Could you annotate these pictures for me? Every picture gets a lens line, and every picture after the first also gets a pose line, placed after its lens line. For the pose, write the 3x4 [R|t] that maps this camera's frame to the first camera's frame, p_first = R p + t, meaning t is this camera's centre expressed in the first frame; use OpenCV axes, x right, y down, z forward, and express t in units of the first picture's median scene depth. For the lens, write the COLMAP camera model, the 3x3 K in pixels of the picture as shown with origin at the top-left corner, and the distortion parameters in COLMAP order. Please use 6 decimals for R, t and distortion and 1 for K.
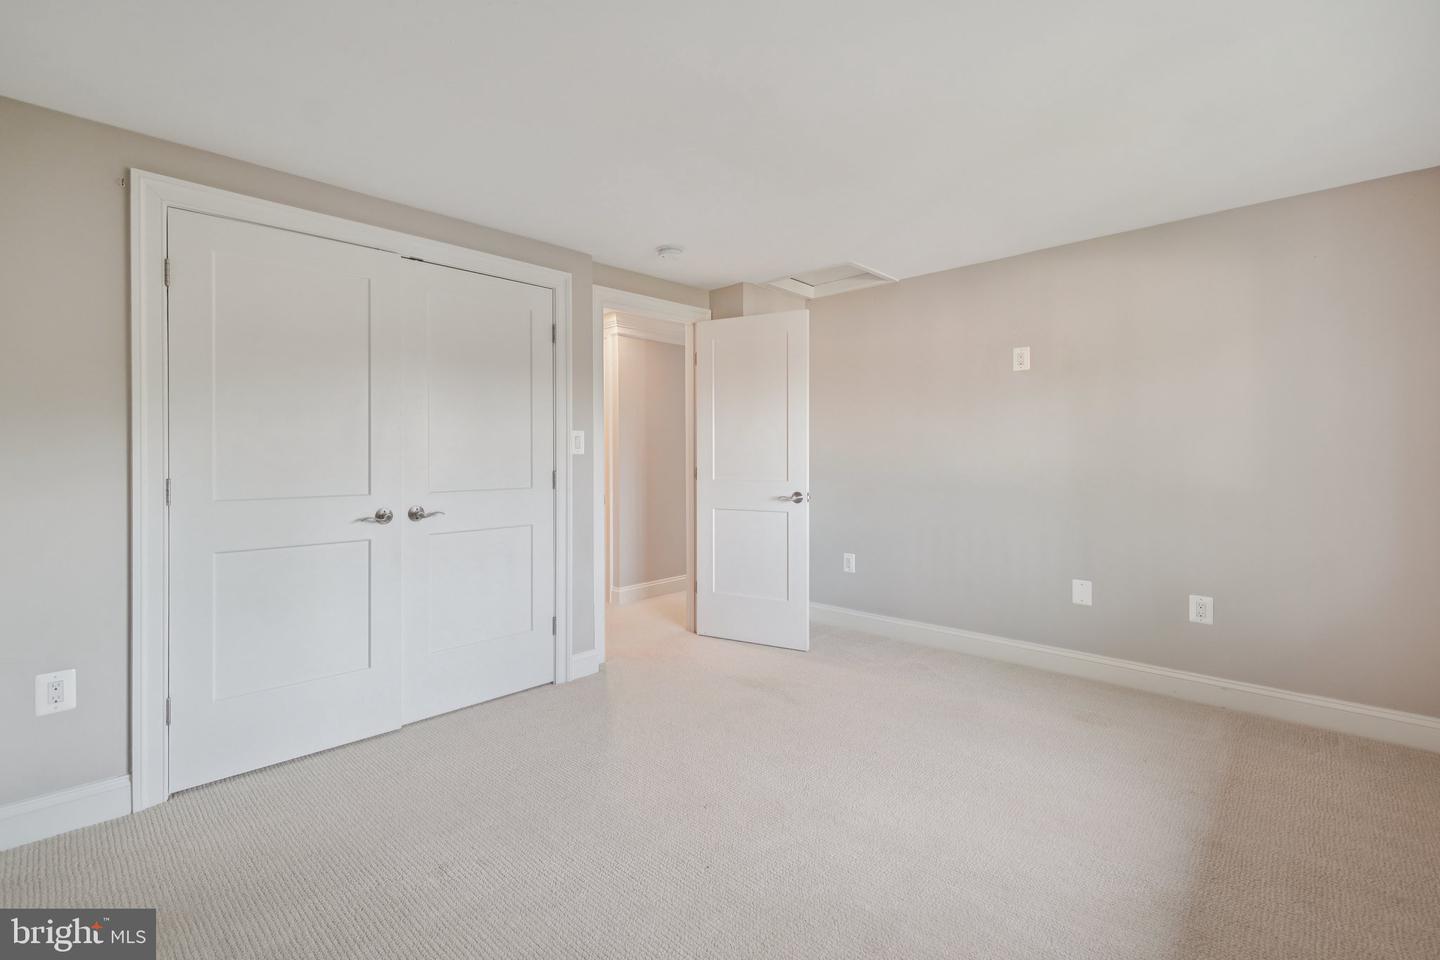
lens RADIAL K [[661.0, 0, 720.0], [0, 661.0, 480.0], [0, 0, 1]] dist [-0.000562, 0.000224]
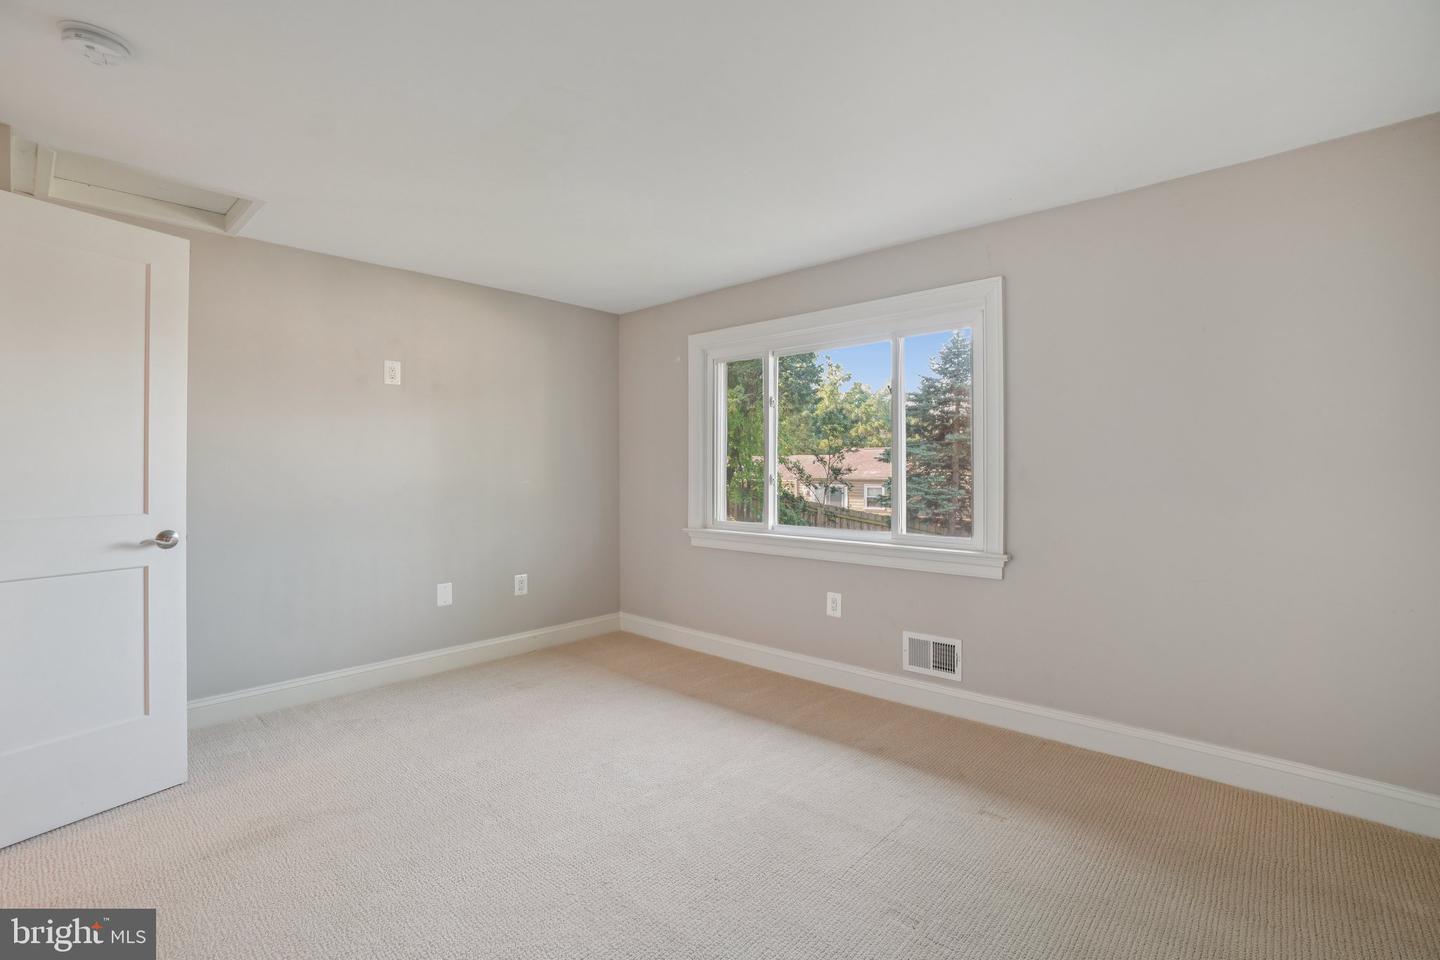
lens RADIAL K [[661.0, 0, 720.0], [0, 661.0, 480.0], [0, 0, 1]] dist [-0.000562, 0.000224]
pose [[-0.017855, -0.014799, 0.999731, -0.525421], [0.041117, 0.999034, 0.015523, -0.017653], [-0.998995, 0.041383, -0.017229, 0.516600]]
